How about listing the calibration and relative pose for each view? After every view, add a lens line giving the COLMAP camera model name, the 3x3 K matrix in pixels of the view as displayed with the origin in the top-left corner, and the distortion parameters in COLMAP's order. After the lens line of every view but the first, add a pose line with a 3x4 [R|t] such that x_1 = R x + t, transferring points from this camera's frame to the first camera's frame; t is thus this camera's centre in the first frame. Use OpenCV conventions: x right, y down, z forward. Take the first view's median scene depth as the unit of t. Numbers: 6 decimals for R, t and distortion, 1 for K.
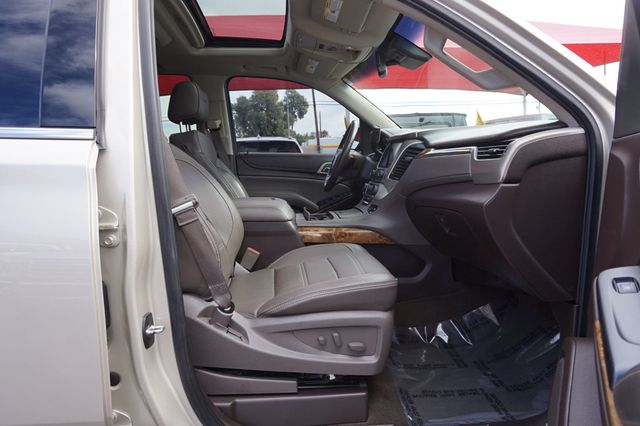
lens RADIAL K [[443.6, 0, 320.0], [0, 443.6, 213.0], [0, 0, 1]] dist [-0.005557, -0.000977]
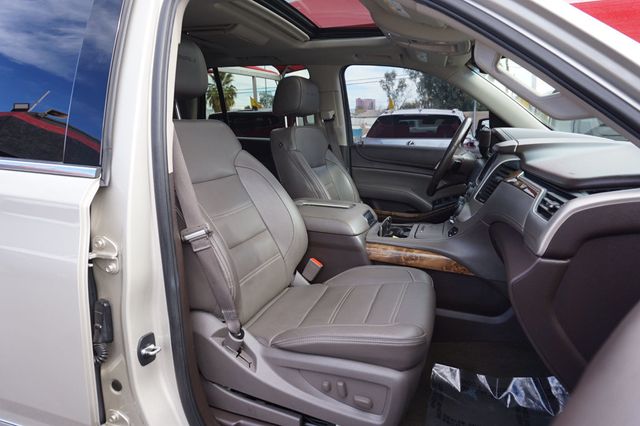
lens RADIAL K [[440.2, 0, 320.0], [0, 440.2, 213.0], [0, 0, 1]] dist [-0.029735, 0.002429]
pose [[0.912023, 0.105436, -0.396356, 0.239658], [-0.069319, 0.992116, 0.104411, -0.128769], [0.404239, -0.067750, 0.912141, 0.129794]]
